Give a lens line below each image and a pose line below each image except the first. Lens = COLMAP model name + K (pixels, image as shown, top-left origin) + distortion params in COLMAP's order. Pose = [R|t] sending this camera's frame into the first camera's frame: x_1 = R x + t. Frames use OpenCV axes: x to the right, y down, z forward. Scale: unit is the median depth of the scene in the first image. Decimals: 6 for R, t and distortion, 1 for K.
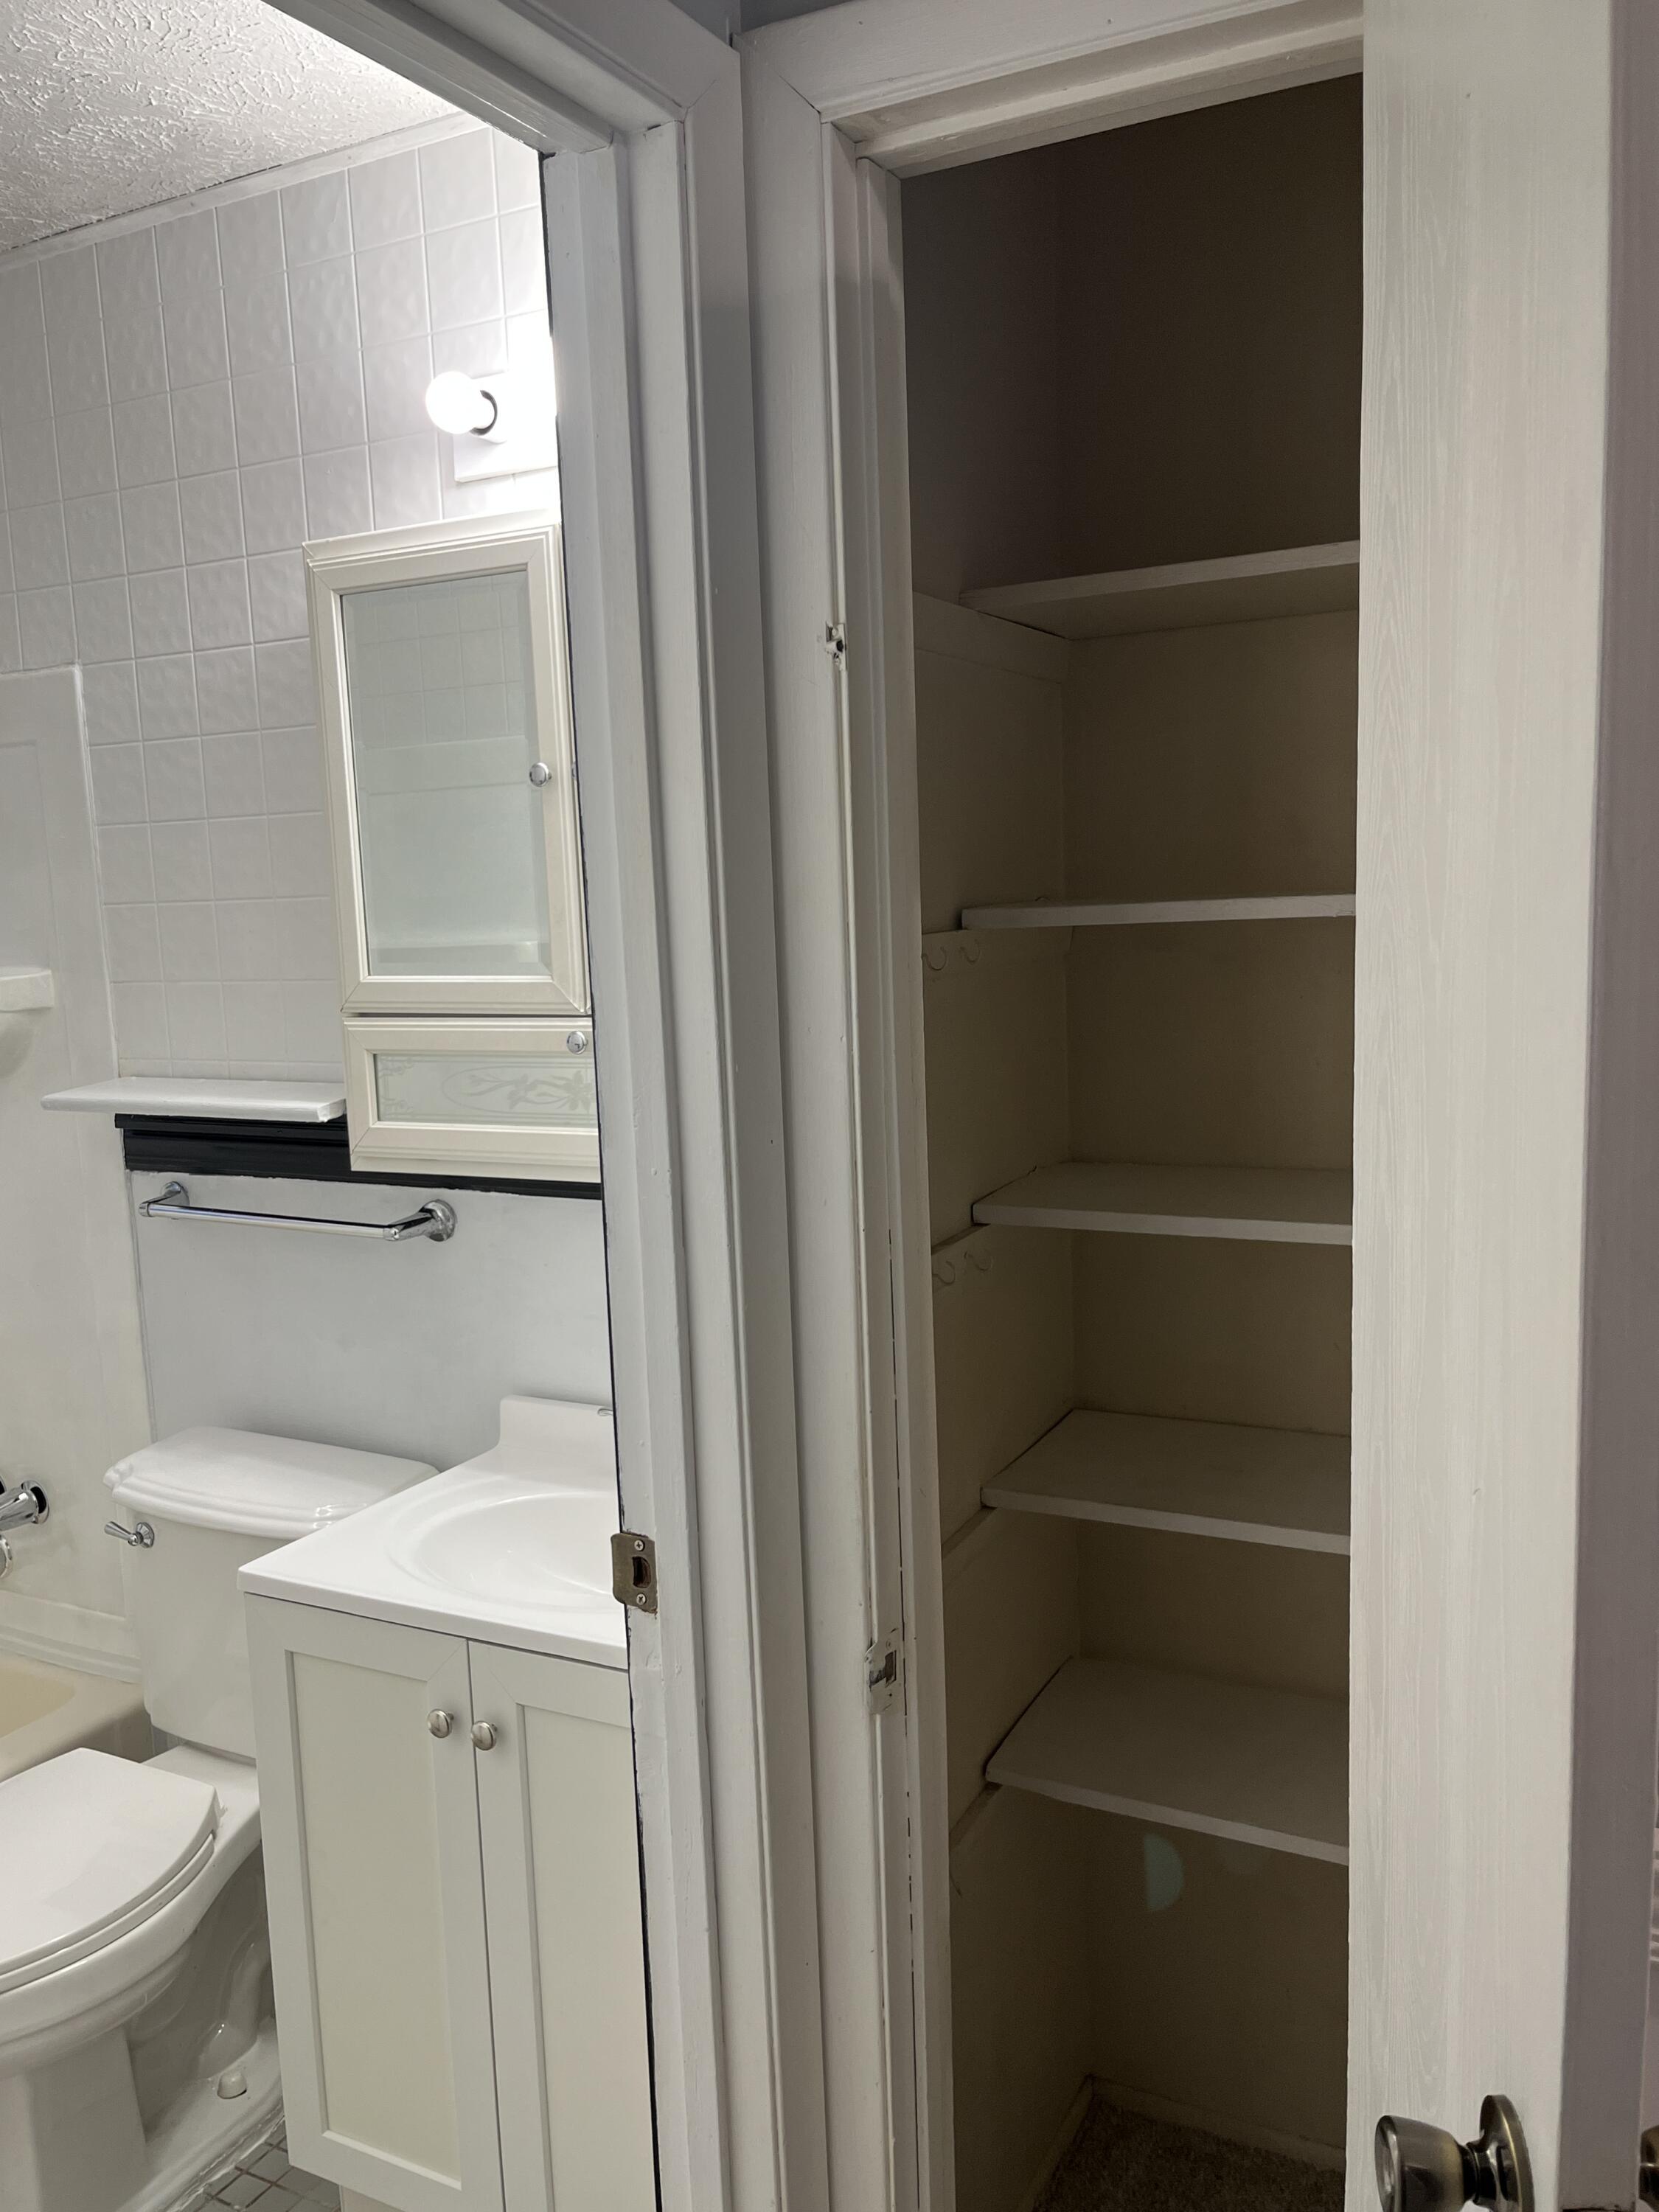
lens RADIAL K [[1683.4, 0, 829.5], [0, 1683.4, 1106.0], [0, 0, 1]] dist [0.099438, -0.133235]
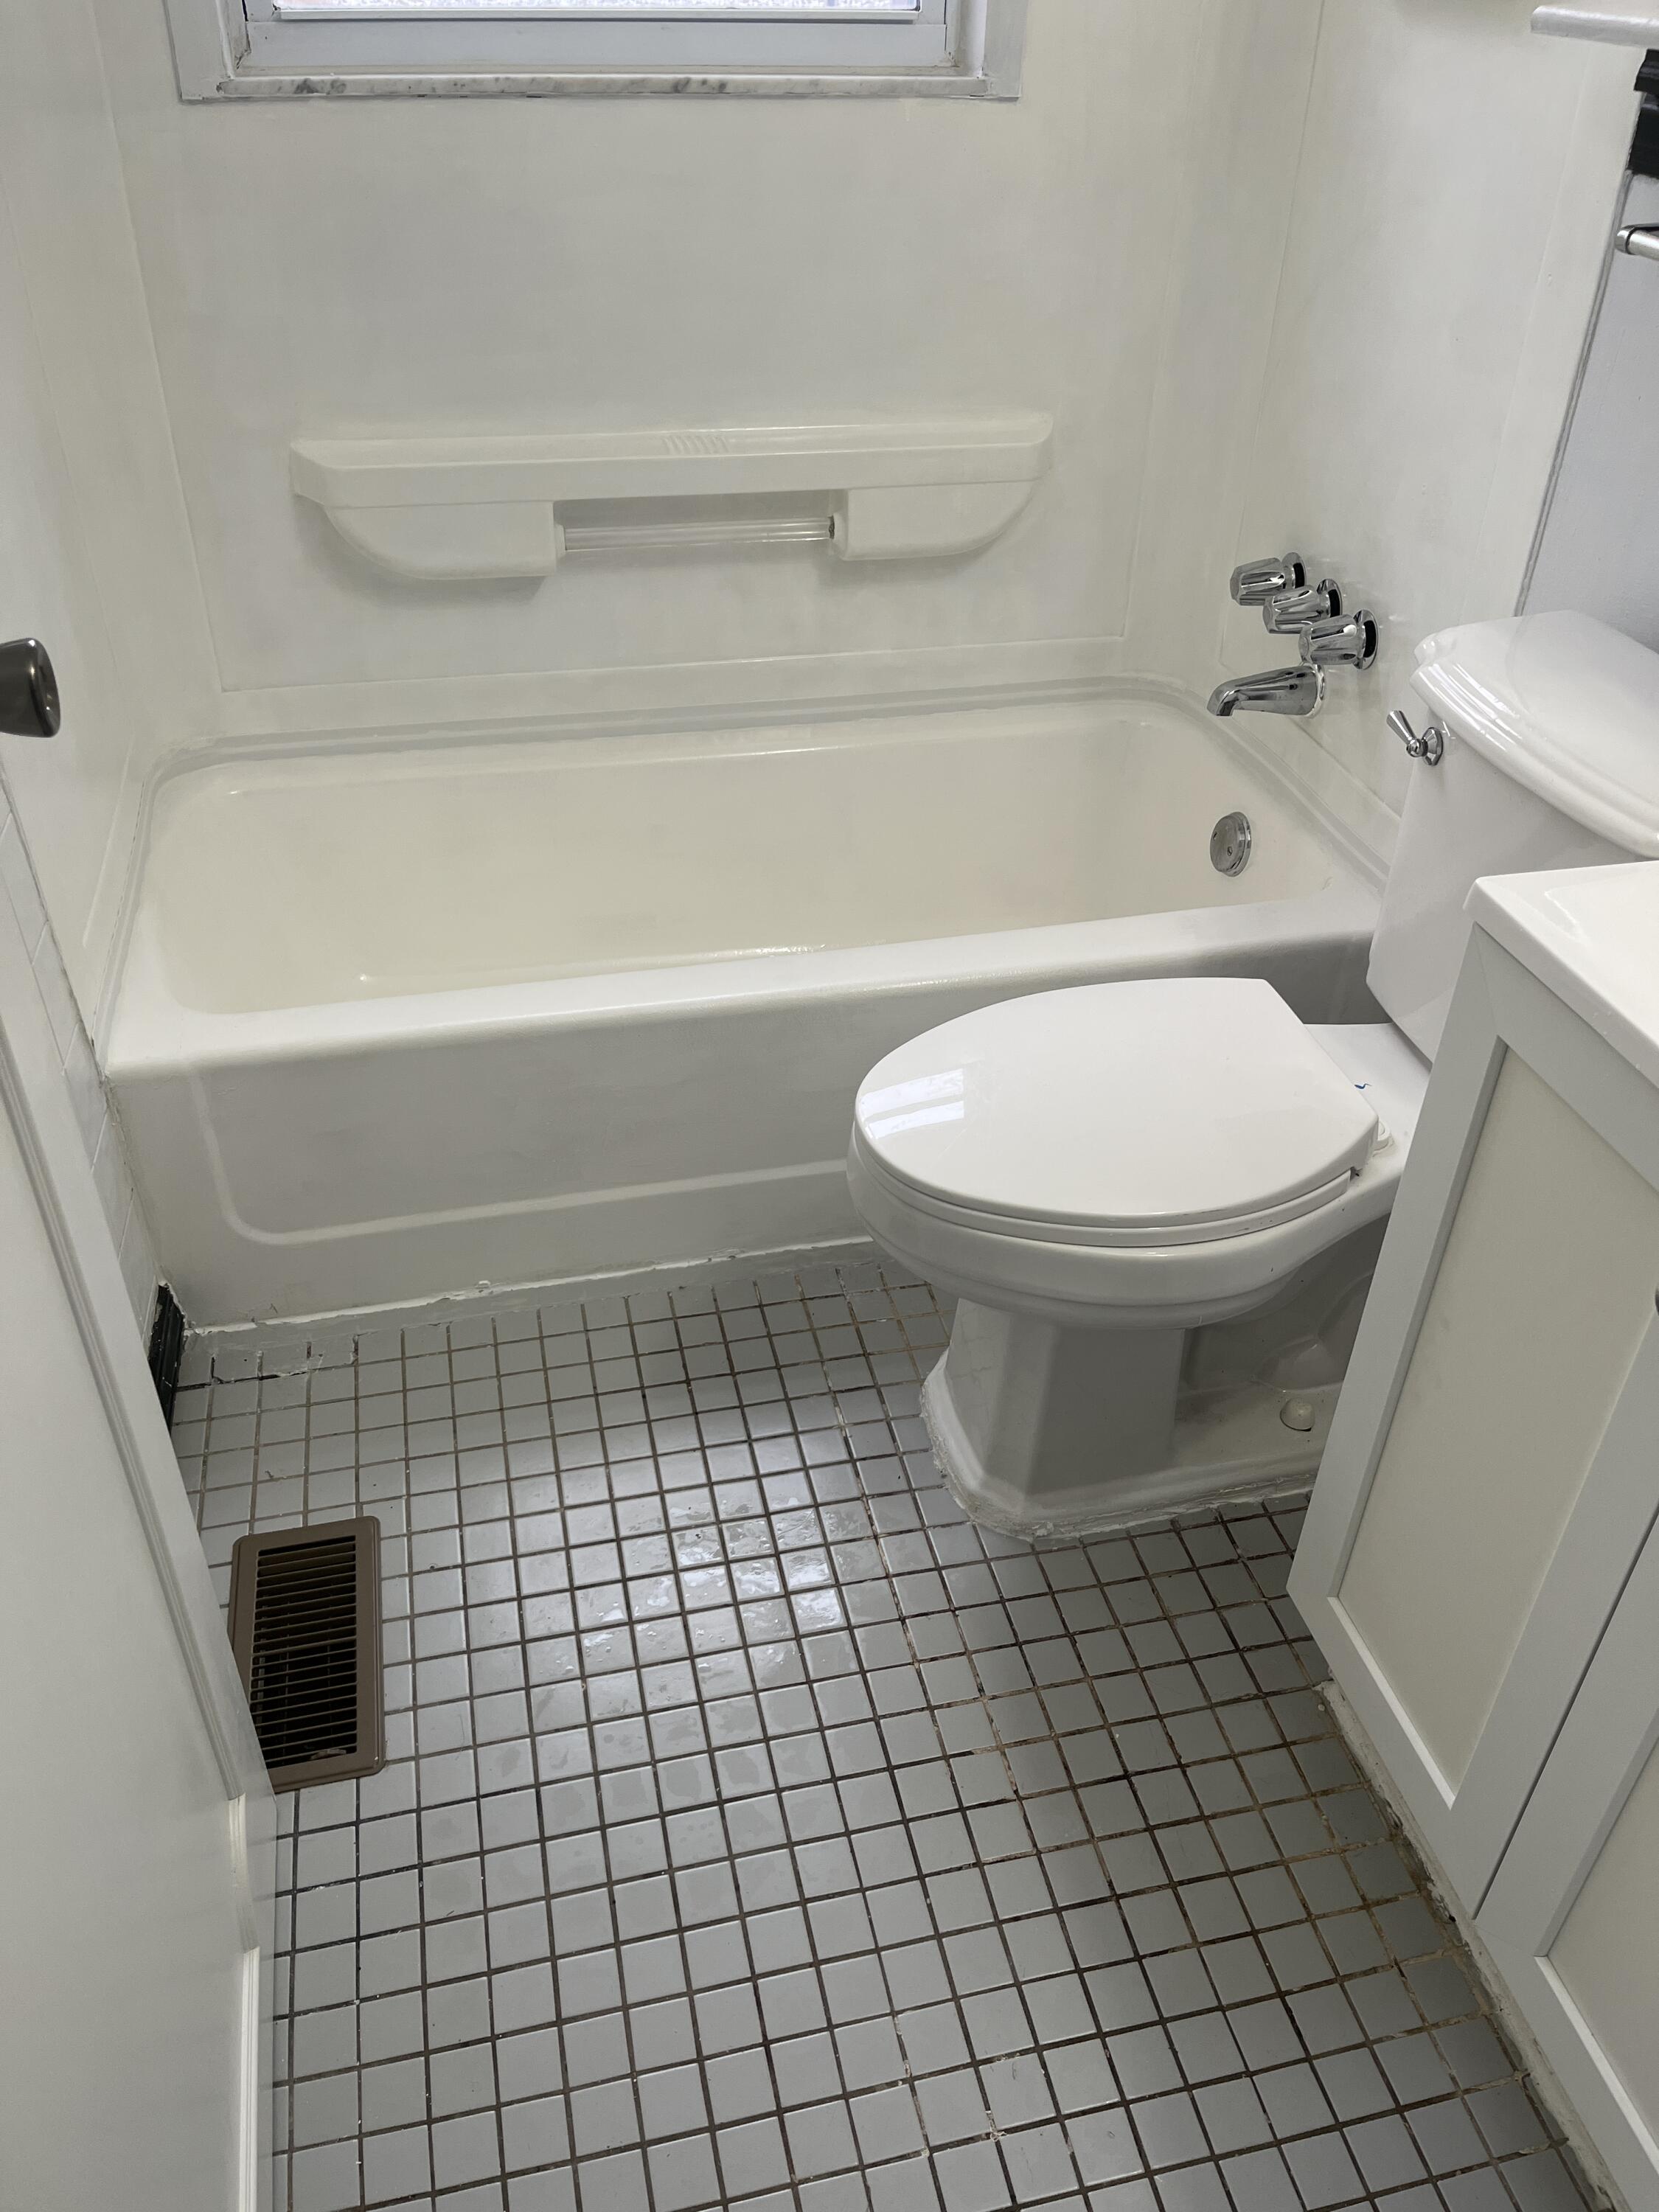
lens RADIAL K [[1683.4, 0, 829.5], [0, 1683.4, 1106.0], [0, 0, 1]] dist [0.099438, -0.133235]
pose [[0.662505, 0.476751, -0.577750, -0.087560], [-0.143242, 0.837703, 0.527005, 0.039785], [0.735234, -0.266386, 0.623274, 0.335799]]
